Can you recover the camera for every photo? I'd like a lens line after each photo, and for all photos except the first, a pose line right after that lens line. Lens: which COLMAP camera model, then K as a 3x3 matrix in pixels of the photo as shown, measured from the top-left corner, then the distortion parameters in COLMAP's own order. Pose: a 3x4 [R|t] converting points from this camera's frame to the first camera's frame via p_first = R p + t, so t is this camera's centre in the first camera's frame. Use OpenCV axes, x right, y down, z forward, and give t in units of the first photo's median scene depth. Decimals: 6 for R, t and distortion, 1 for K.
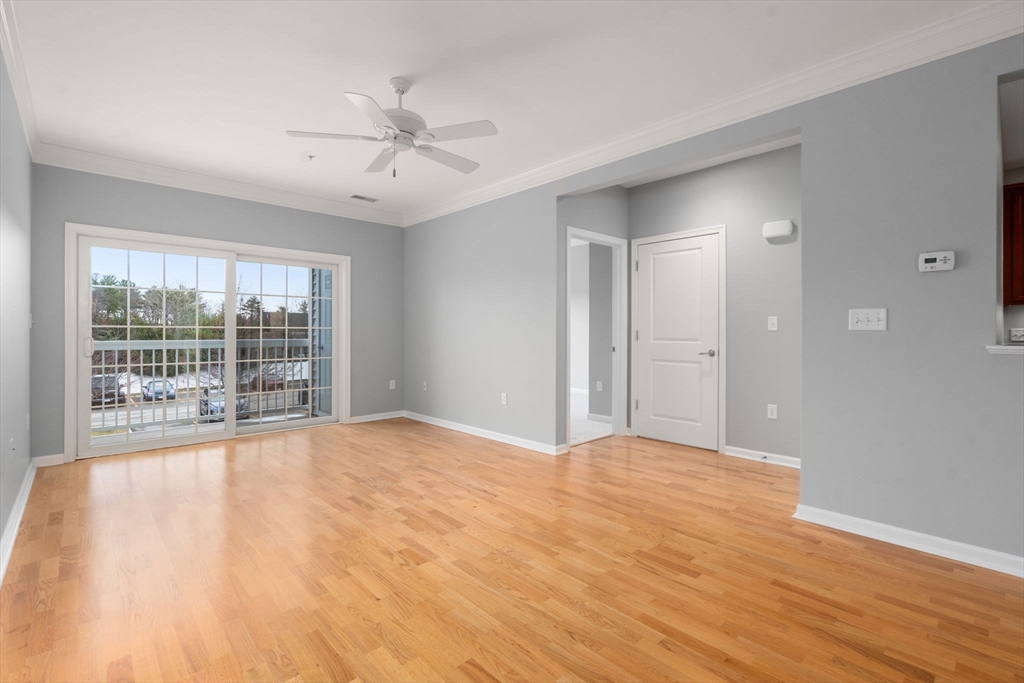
lens RADIAL K [[468.2, 0, 506.3], [0, 468.2, 330.9], [0, 0, 1]] dist [0.000187, 0.001010]
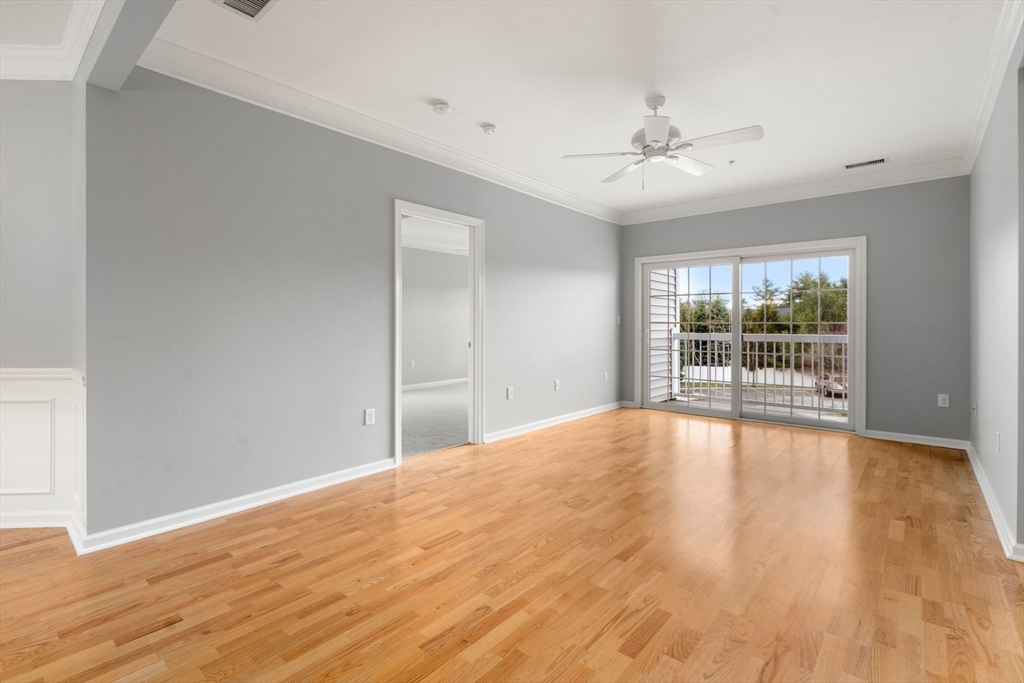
lens RADIAL K [[468.2, 0, 507.7], [0, 468.2, 328.6], [0, 0, 1]] dist [0.000187, 0.001010]
pose [[0.104925, 0.006671, -0.994458, 0.683157], [-0.000255, 0.999978, 0.006681, -0.000358], [0.994480, -0.000447, 0.104924, 0.444693]]
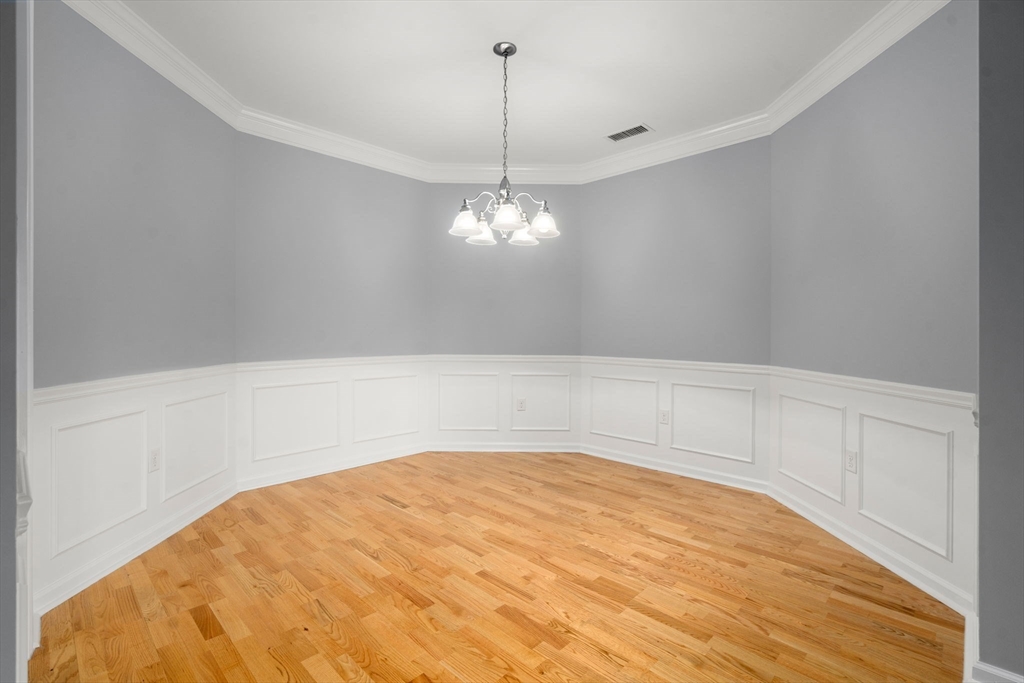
lens RADIAL K [[468.2, 0, 507.7], [0, 468.2, 334.3], [0, 0, 1]] dist [0.000187, 0.001010]
pose [[-0.998469, 0.000270, -0.055307, 0.426974], [-0.000267, 0.999953, 0.009692, -0.001208], [0.055307, 0.009692, -0.998422, 0.325217]]
